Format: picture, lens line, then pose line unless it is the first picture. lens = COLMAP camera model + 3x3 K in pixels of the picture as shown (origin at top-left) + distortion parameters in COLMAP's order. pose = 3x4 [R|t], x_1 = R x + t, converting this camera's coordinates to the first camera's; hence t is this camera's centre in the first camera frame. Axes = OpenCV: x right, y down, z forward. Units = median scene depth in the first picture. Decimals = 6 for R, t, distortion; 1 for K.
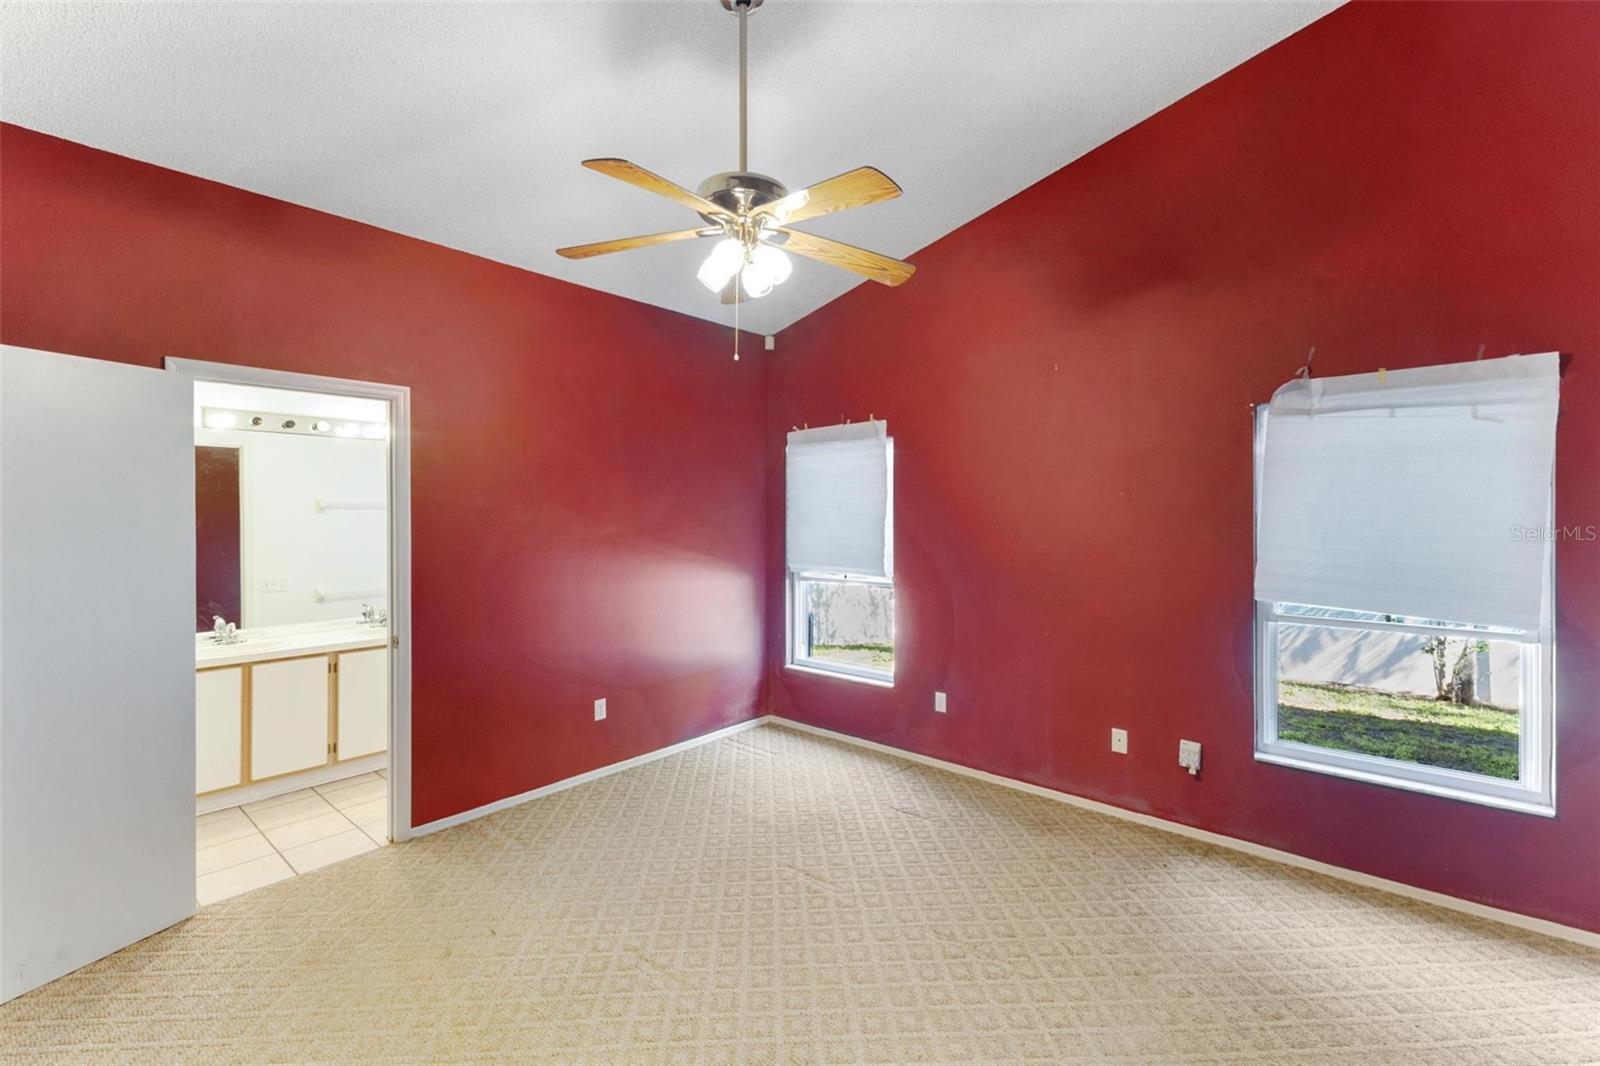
lens RADIAL K [[692.5, 0, 807.0], [0, 692.5, 520.9], [0, 0, 1]] dist [0.003371, 0.000904]
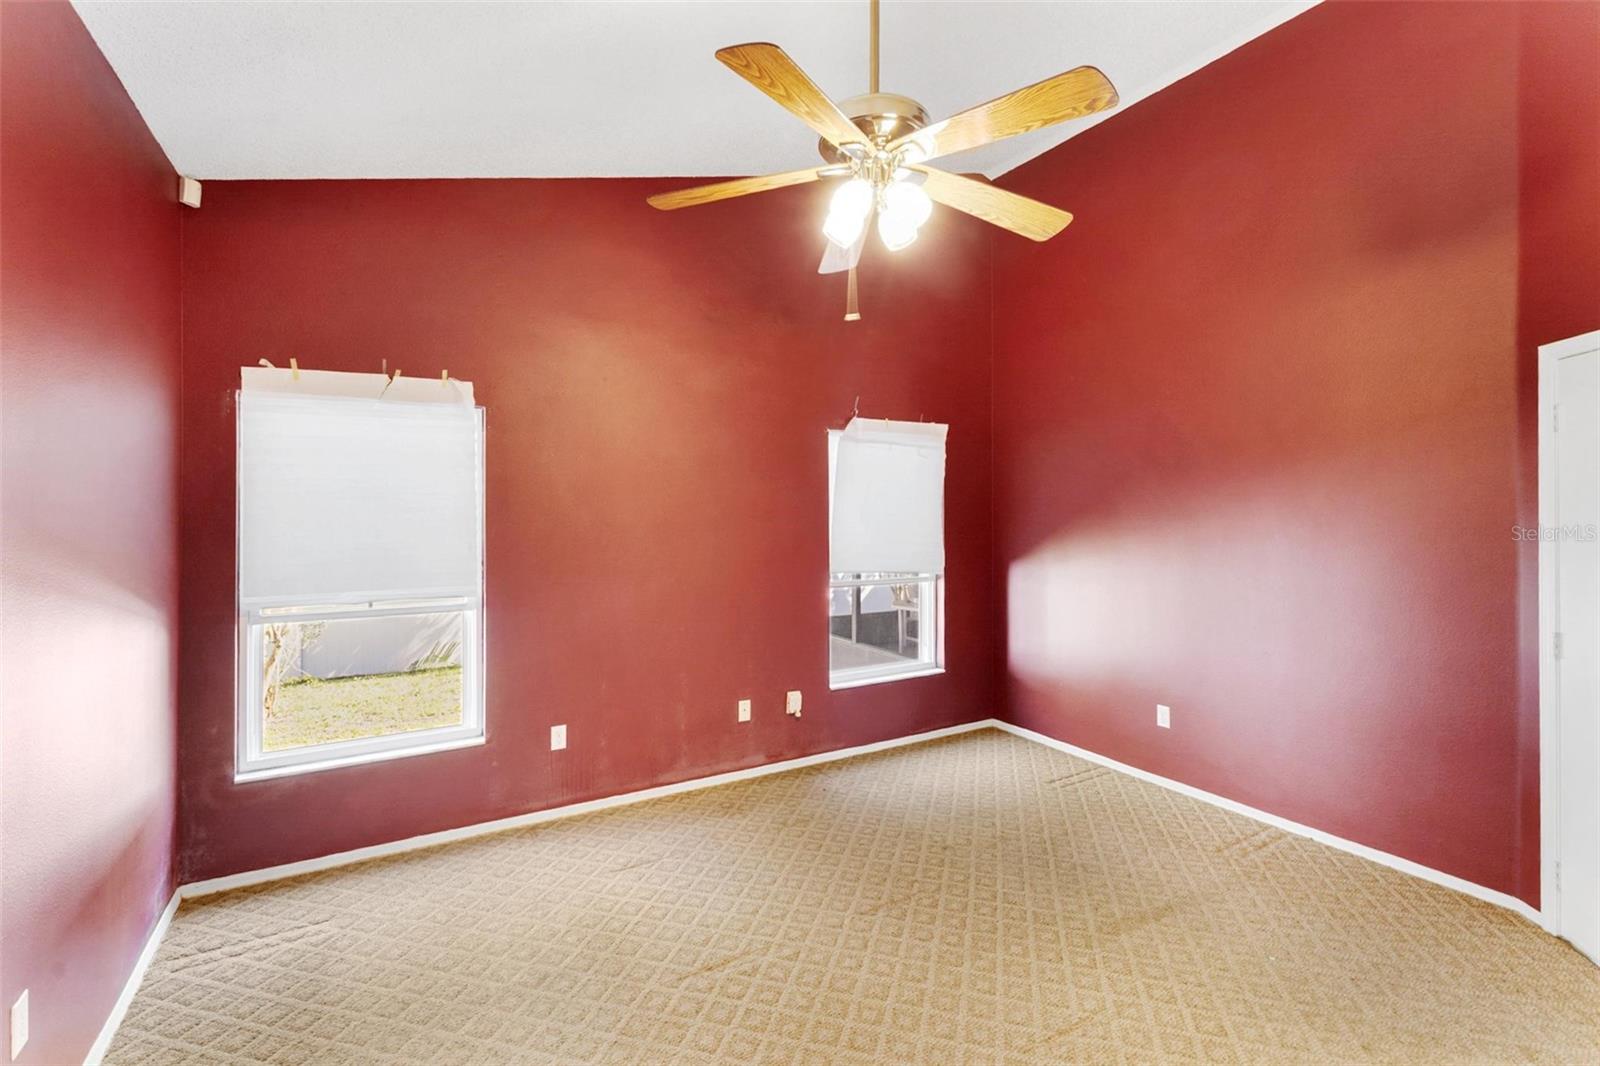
lens RADIAL K [[692.5, 0, 814.7], [0, 692.5, 516.4], [0, 0, 1]] dist [0.003371, 0.000904]
pose [[0.322399, -0.006093, 0.946584, -0.441663], [0.010694, 0.999939, 0.002795, -0.001501], [-0.946543, 0.009221, 0.322445, 0.397231]]
